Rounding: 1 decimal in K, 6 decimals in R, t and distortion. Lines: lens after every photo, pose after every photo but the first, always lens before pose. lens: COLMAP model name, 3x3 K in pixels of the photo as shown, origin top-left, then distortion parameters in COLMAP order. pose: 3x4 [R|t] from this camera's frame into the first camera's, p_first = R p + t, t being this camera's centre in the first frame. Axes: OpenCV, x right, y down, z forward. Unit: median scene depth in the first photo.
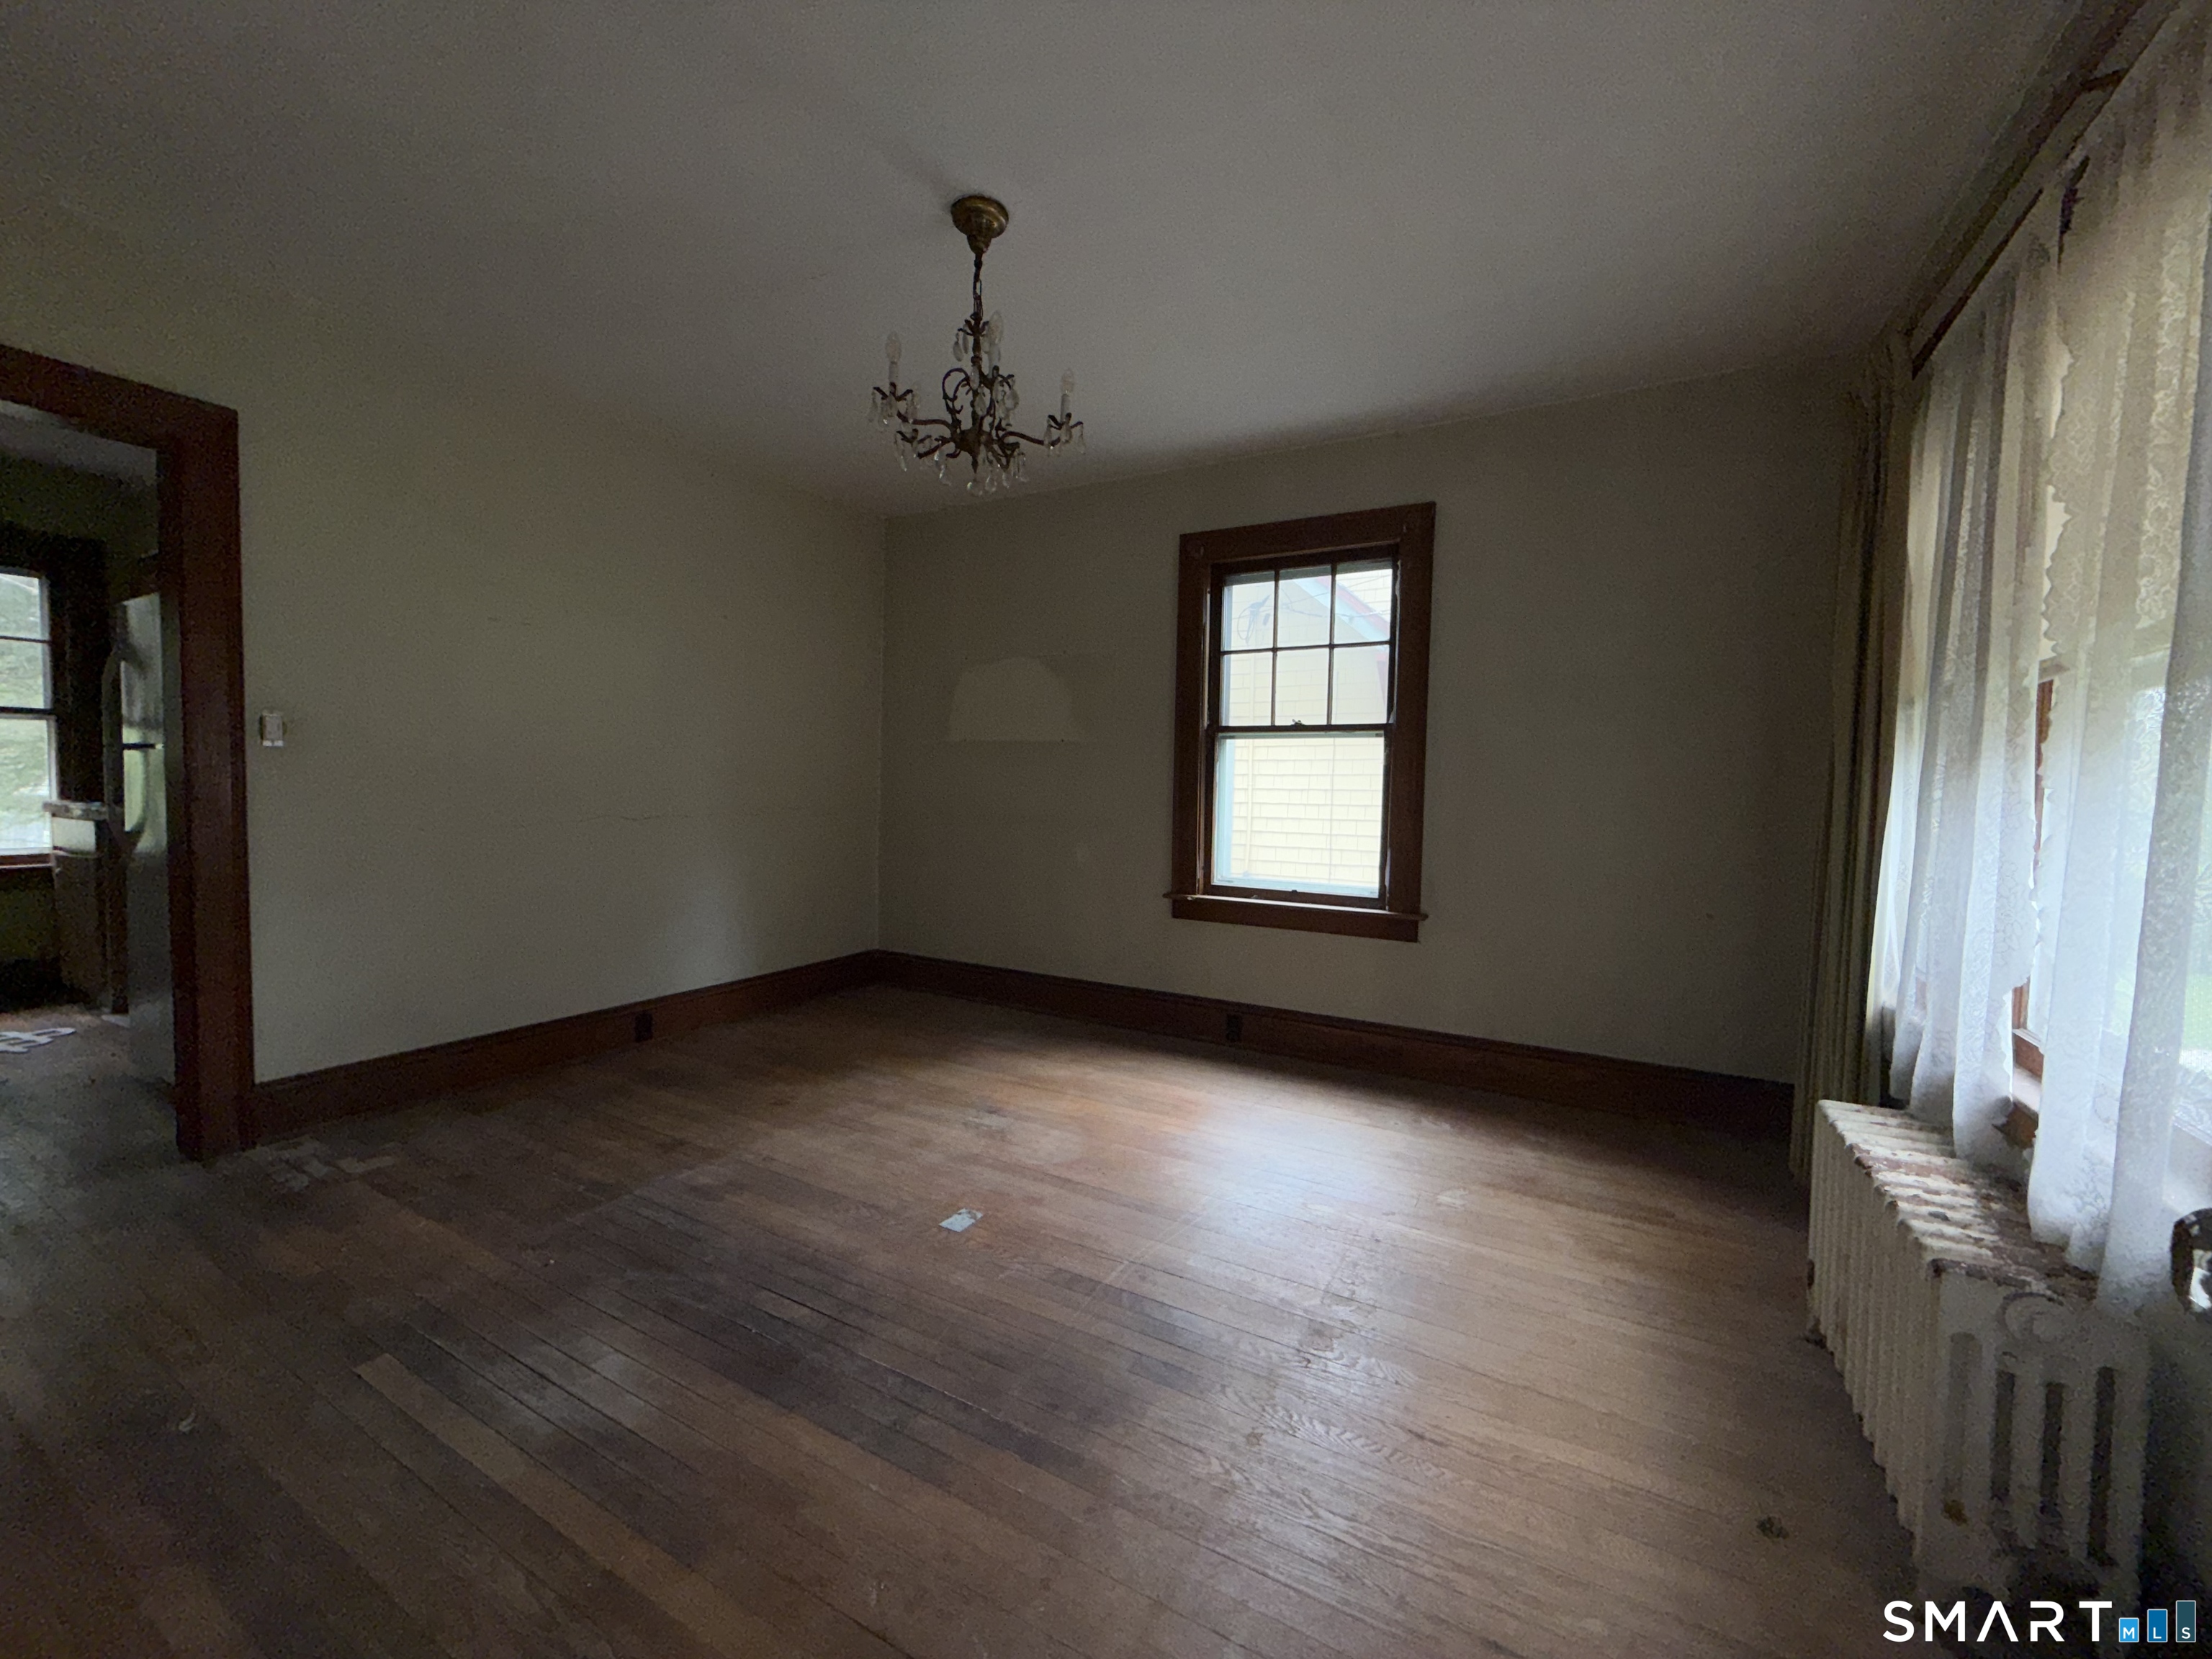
lens RADIAL K [[882.4, 0, 1103.2], [0, 882.4, 831.6], [0, 0, 1]] dist [0.002752, 0.000086]
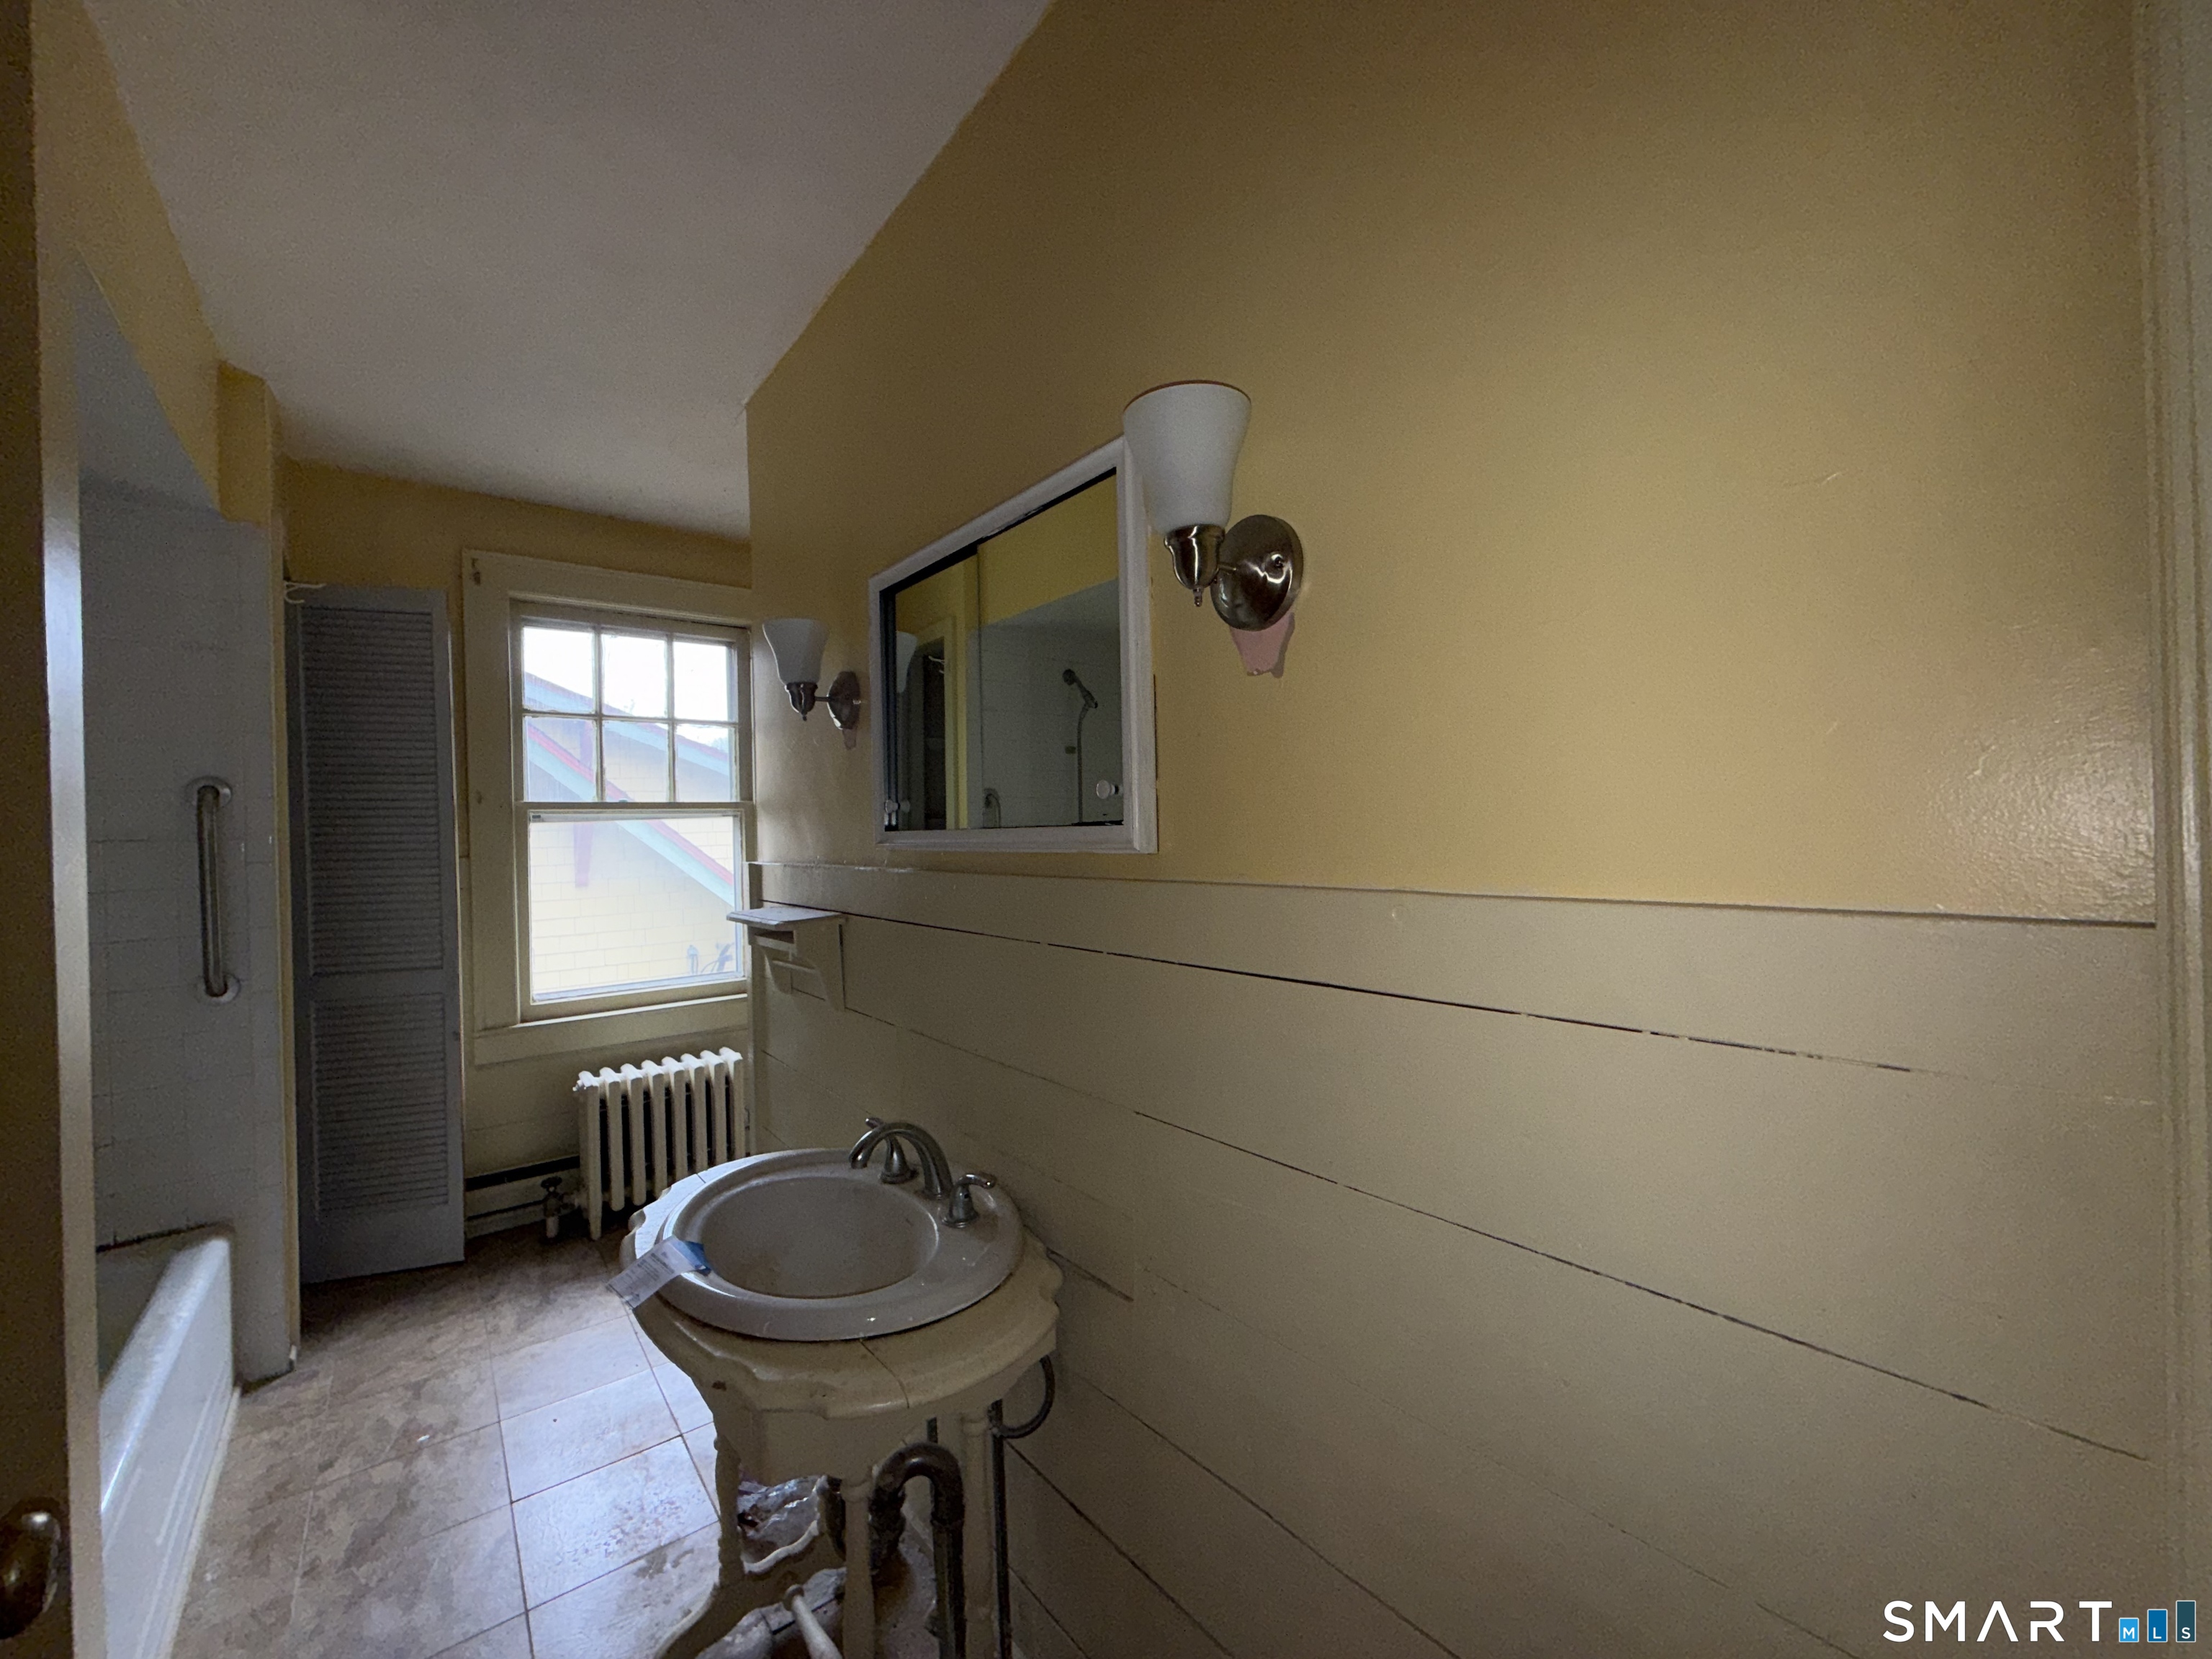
lens RADIAL K [[882.4, 0, 1103.2], [0, 882.4, 831.6], [0, 0, 1]] dist [0.002752, 0.000086]
pose [[0.370501, -0.033897, 0.928213, -0.492116], [0.077155, 0.997003, 0.005613, -0.072188], [-0.925622, 0.069537, 0.372006, 0.289639]]
